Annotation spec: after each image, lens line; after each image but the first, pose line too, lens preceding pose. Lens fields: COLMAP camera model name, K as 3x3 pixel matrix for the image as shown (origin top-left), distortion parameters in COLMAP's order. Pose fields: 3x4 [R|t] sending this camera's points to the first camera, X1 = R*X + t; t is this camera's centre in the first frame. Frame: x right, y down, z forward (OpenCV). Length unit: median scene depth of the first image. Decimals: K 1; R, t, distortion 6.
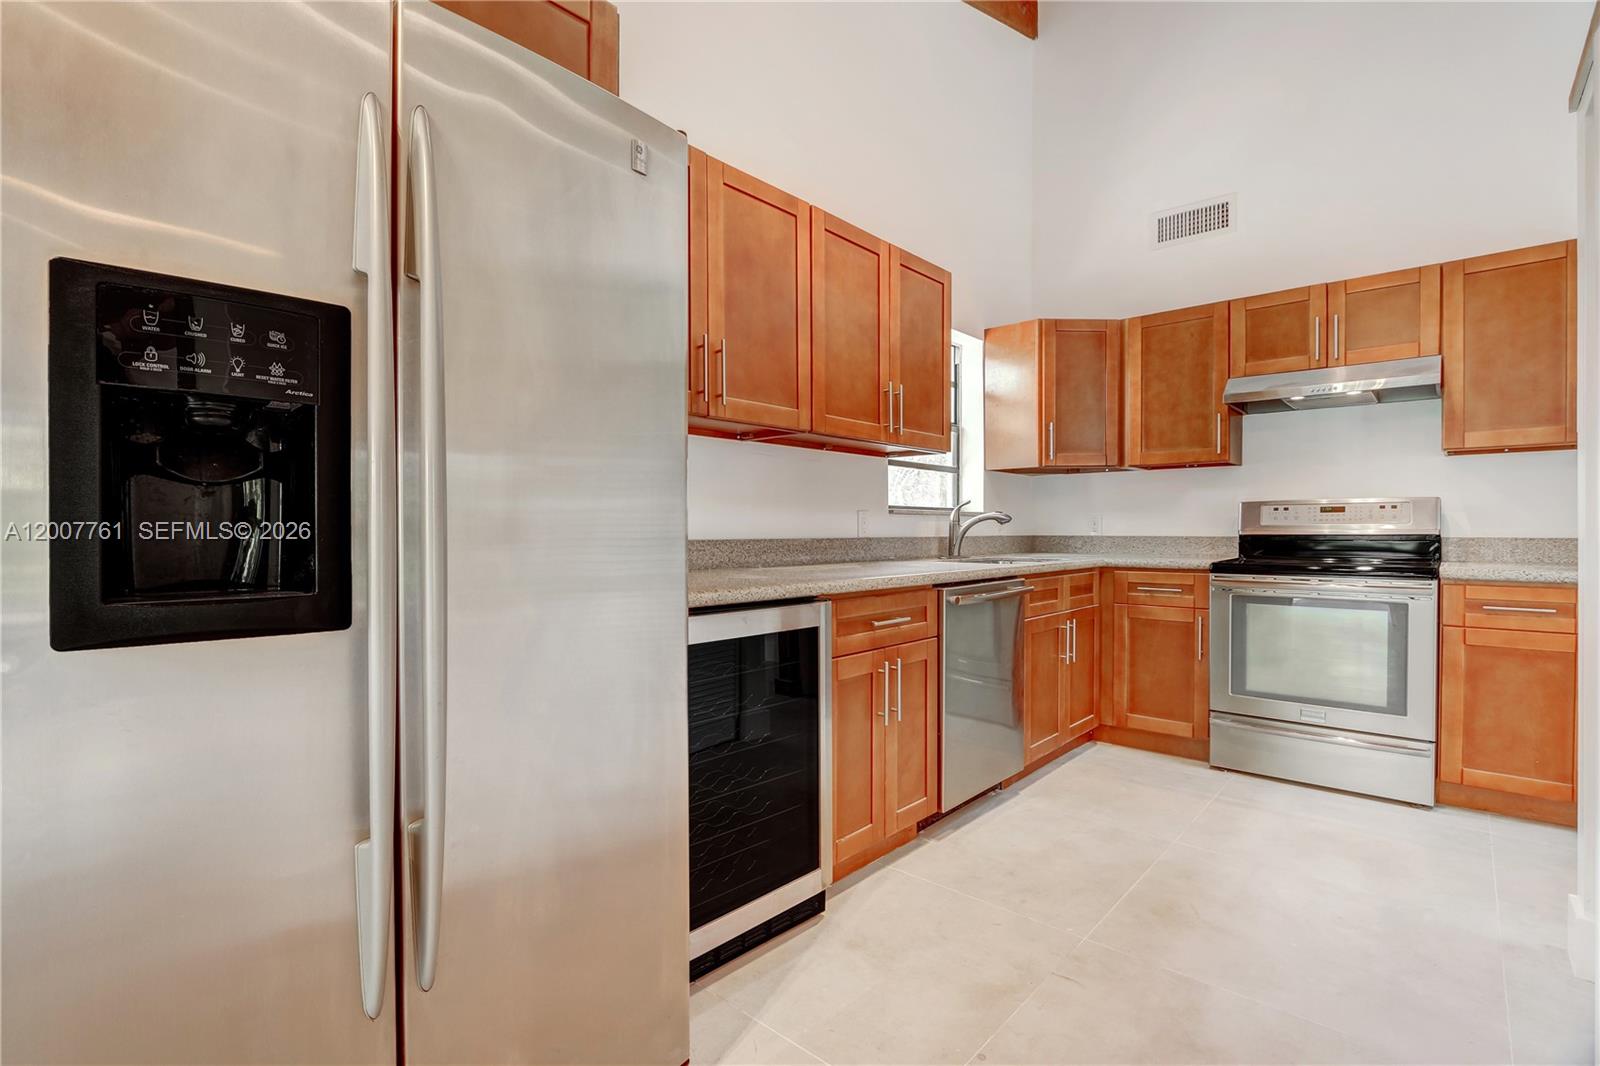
lens RADIAL K [[737.6, 0, 797.8], [0, 737.6, 534.0], [0, 0, 1]] dist [-0.002215, 0.000974]
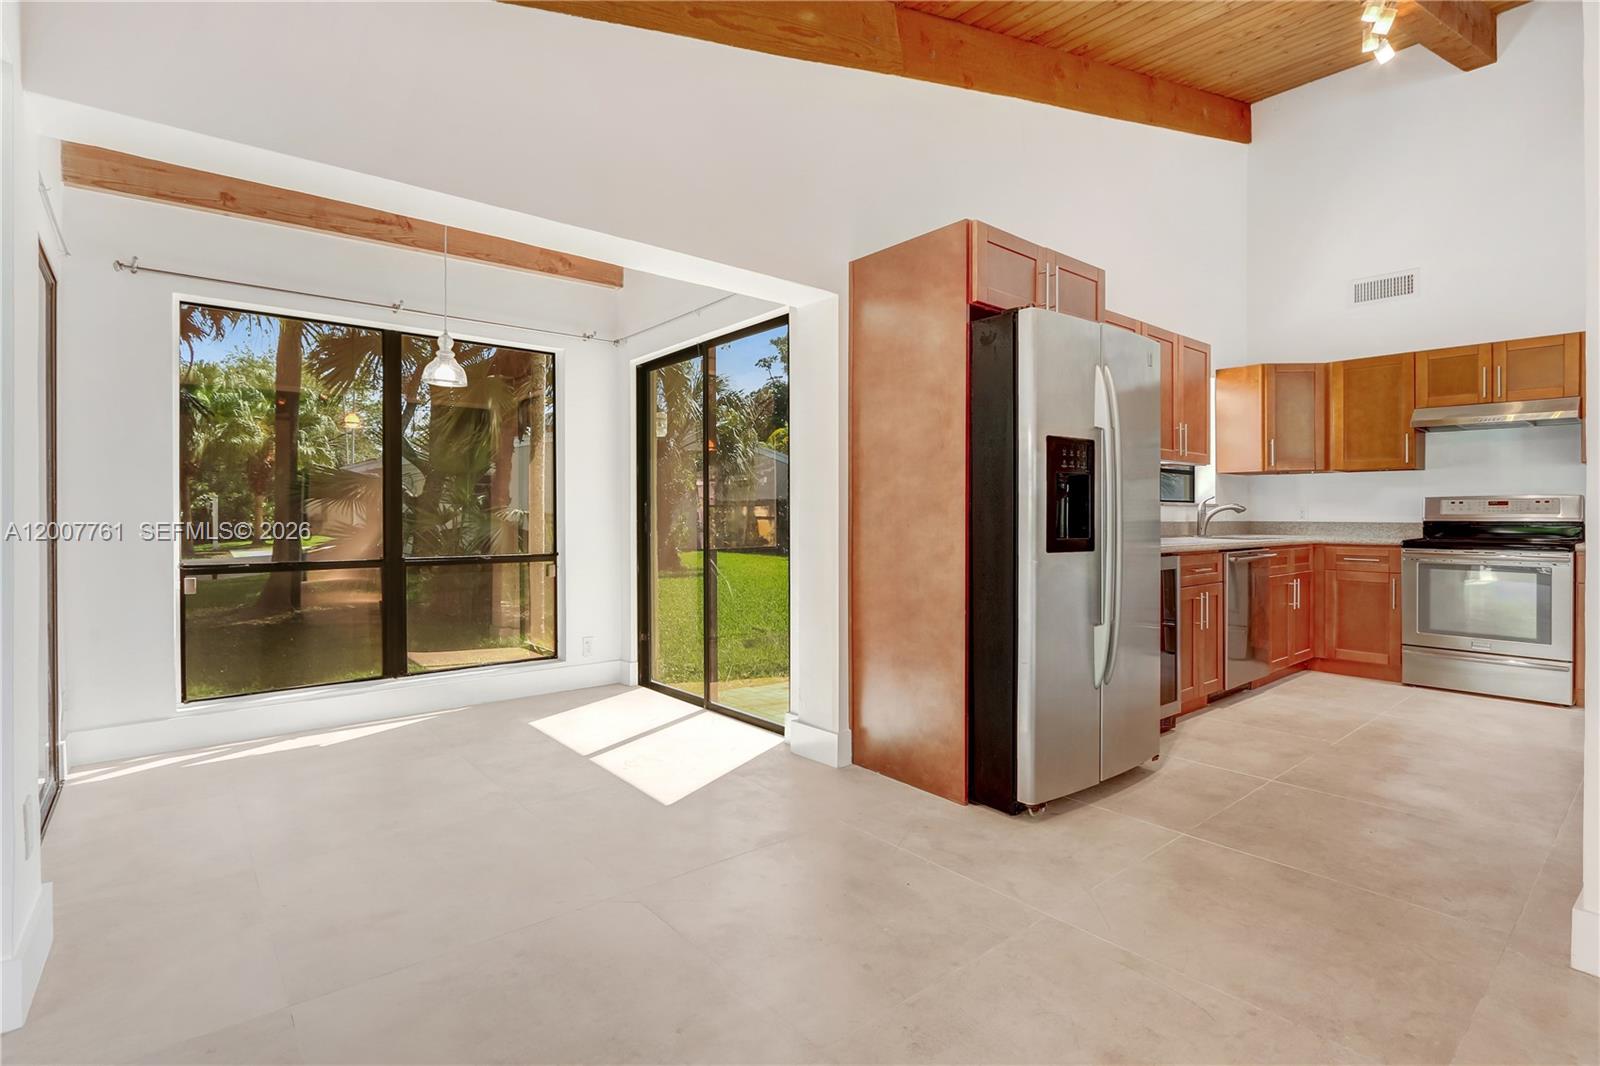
lens RADIAL K [[737.6, 0, 819.6], [0, 737.6, 510.4], [0, 0, 1]] dist [-0.002215, 0.000974]
pose [[0.990362, 0.002996, -0.138470, -0.332657], [-0.004794, 0.999908, -0.012653, 0.003823], [0.138419, 0.013194, 0.990286, -0.526888]]
